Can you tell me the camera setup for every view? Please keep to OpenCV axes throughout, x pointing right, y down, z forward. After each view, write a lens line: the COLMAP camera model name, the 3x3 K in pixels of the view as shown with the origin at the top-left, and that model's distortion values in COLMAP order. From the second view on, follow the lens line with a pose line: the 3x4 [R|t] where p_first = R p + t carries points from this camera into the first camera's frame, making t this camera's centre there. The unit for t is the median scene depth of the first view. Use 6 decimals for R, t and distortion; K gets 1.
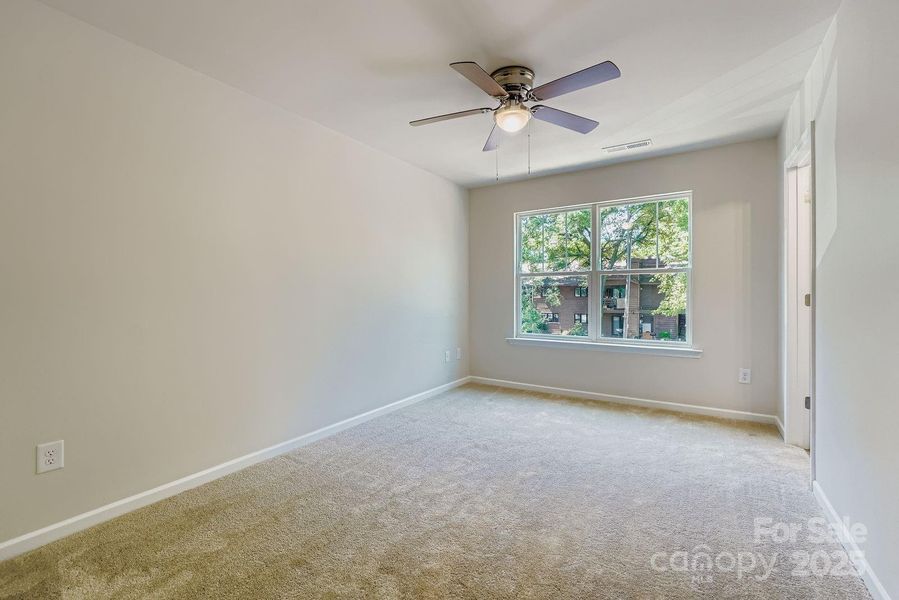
lens RADIAL K [[379.7, 0, 451.0], [0, 379.7, 292.0], [0, 0, 1]] dist [-0.001471, 0.000098]
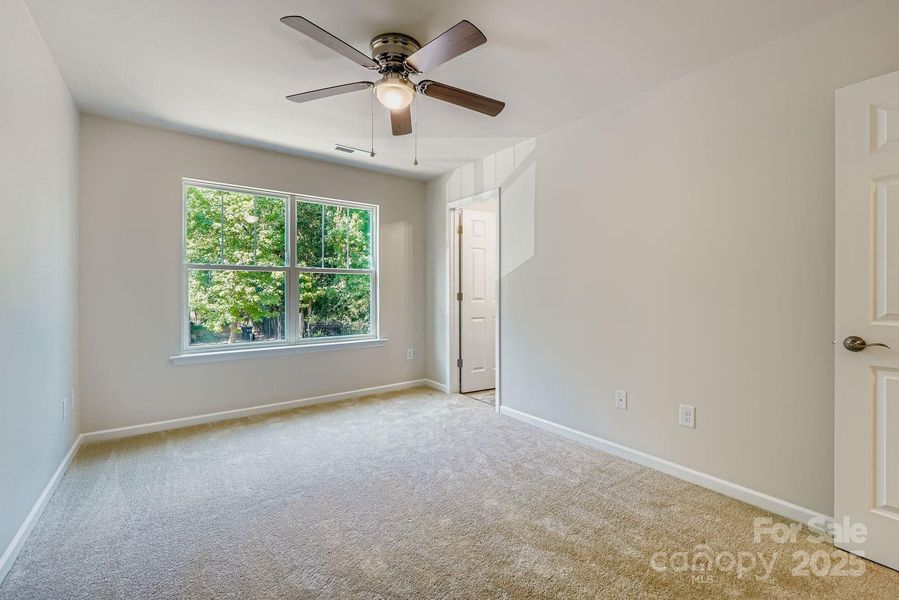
lens RADIAL K [[379.7, 0, 451.0], [0, 379.7, 292.0], [0, 0, 1]] dist [-0.001471, 0.000098]
pose [[0.362819, -0.000638, 0.931859, -0.424362], [-0.004091, 0.999989, 0.002278, -0.001800], [-0.931851, -0.004639, 0.362813, 0.384635]]
